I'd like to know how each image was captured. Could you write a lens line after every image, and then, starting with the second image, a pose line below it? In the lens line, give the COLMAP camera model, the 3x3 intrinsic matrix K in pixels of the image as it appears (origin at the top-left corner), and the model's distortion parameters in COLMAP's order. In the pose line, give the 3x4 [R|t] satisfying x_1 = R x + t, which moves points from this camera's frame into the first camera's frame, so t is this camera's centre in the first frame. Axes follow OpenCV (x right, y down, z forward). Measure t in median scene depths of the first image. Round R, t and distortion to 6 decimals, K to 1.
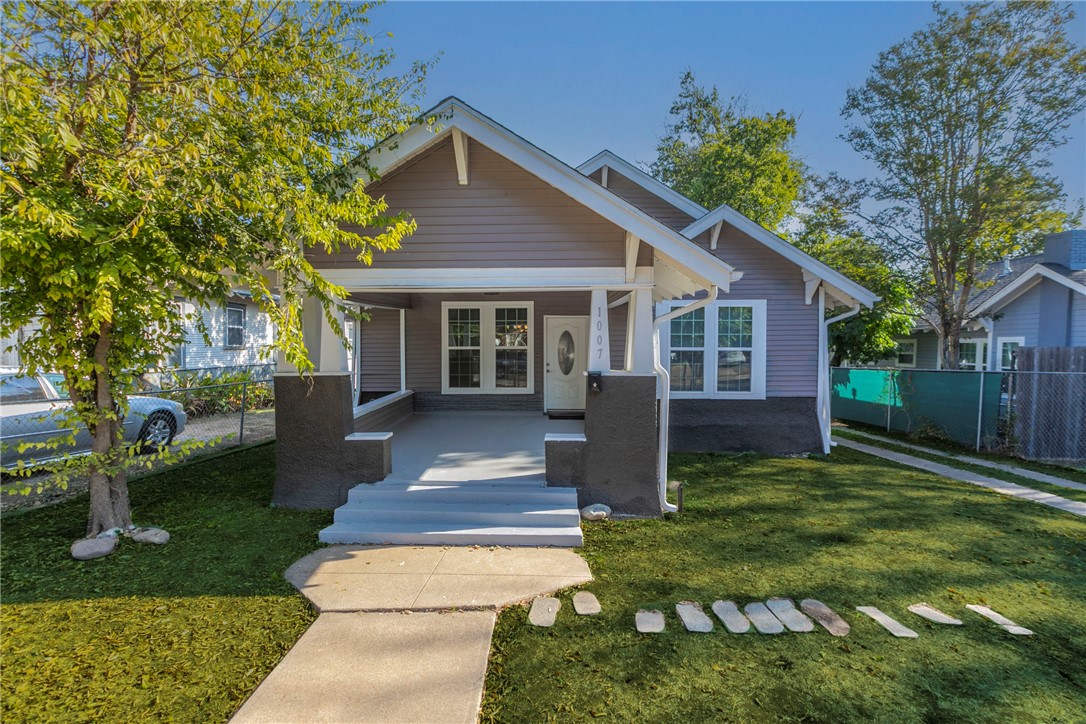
lens RADIAL K [[485.2, 0, 543.0], [0, 485.2, 362.0], [0, 0, 1]] dist [0.000797, 0.000109]
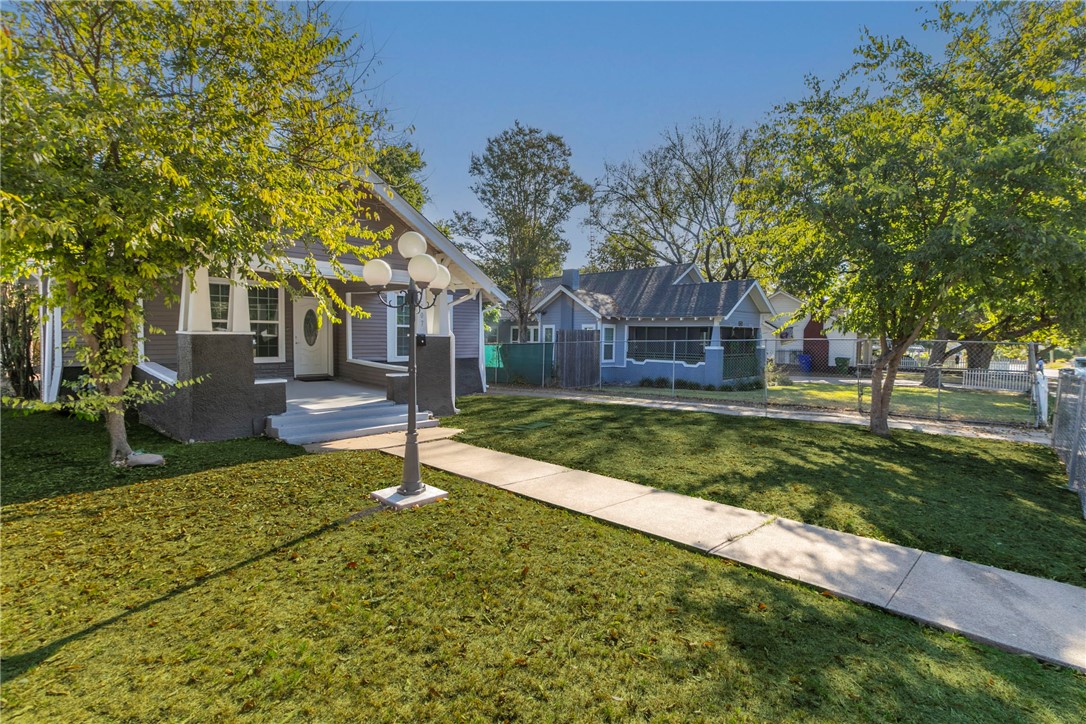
lens RADIAL K [[495.8, 0, 565.3], [0, 495.8, 358.1], [0, 0, 1]] dist [0.001630, 0.000084]
pose [[0.652309, -0.028054, 0.757434, -0.405256], [0.018248, 0.999606, 0.021308, 0.035644], [-0.757733, -0.000077, 0.652564, -0.240533]]
